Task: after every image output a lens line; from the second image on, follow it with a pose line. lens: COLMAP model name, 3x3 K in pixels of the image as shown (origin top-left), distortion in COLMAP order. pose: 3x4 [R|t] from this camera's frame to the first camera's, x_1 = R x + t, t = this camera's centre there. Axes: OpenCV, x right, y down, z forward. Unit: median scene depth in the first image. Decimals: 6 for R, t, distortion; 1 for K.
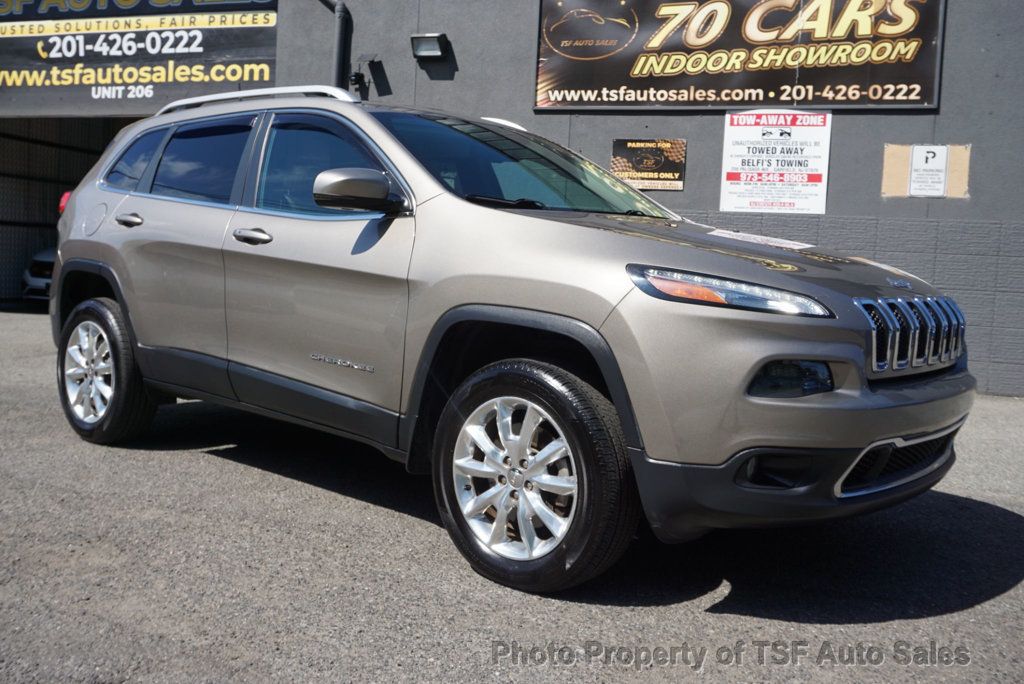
lens RADIAL K [[1005.4, 0, 516.3], [0, 1005.4, 343.9], [0, 0, 1]] dist [0.013745, -0.001445]
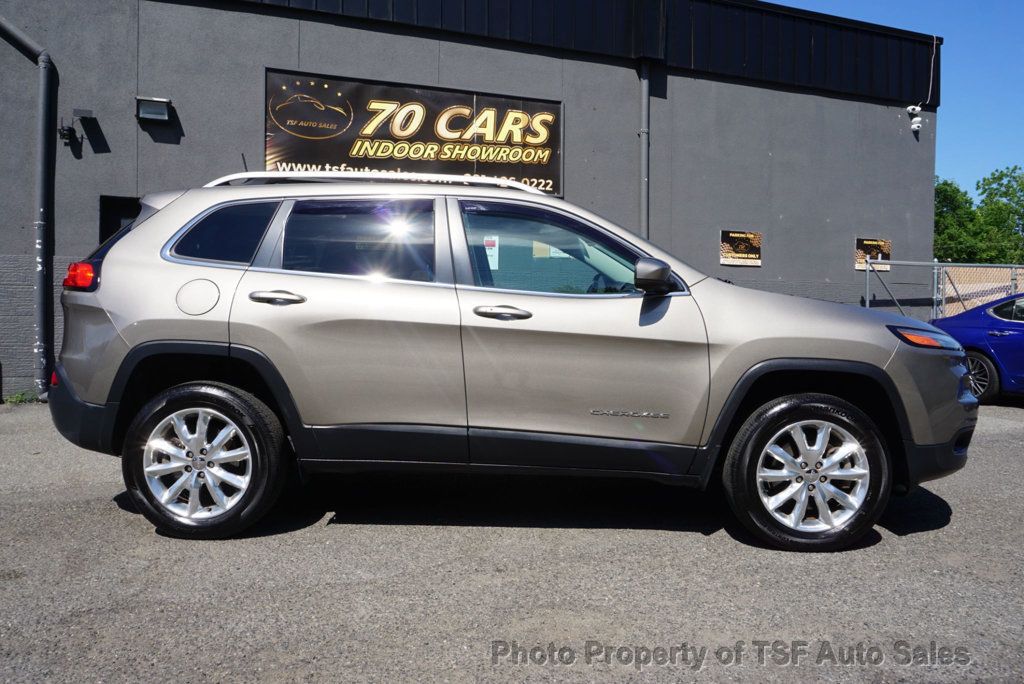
lens RADIAL K [[810.7, 0, 512.0], [0, 810.7, 342.0], [0, 0, 1]] dist [0.006389, 0.003033]
pose [[0.755225, -0.070433, 0.651671, -0.381900], [0.085262, 0.996319, 0.008873, -0.036487], [-0.649897, 0.048862, 0.758450, 0.148937]]
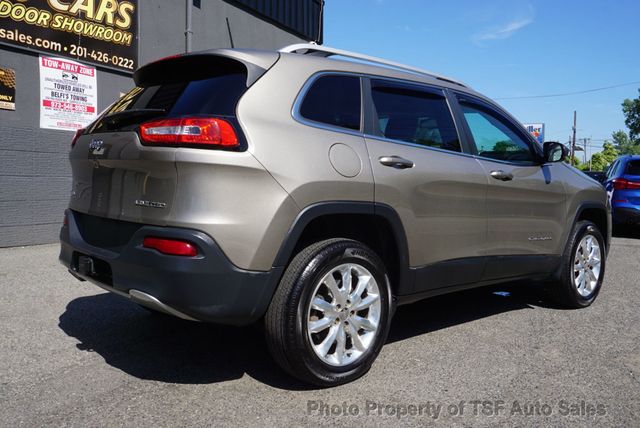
lens RADIAL K [[595.1, 0, 320.0], [0, 595.1, 214.0], [0, 0, 1]] dist [0.002868, 0.013110]
pose [[0.111474, -0.111568, 0.987485, -0.549113], [0.068179, 0.992195, 0.104404, -0.072963], [-0.991426, 0.055688, 0.118211, 0.522694]]
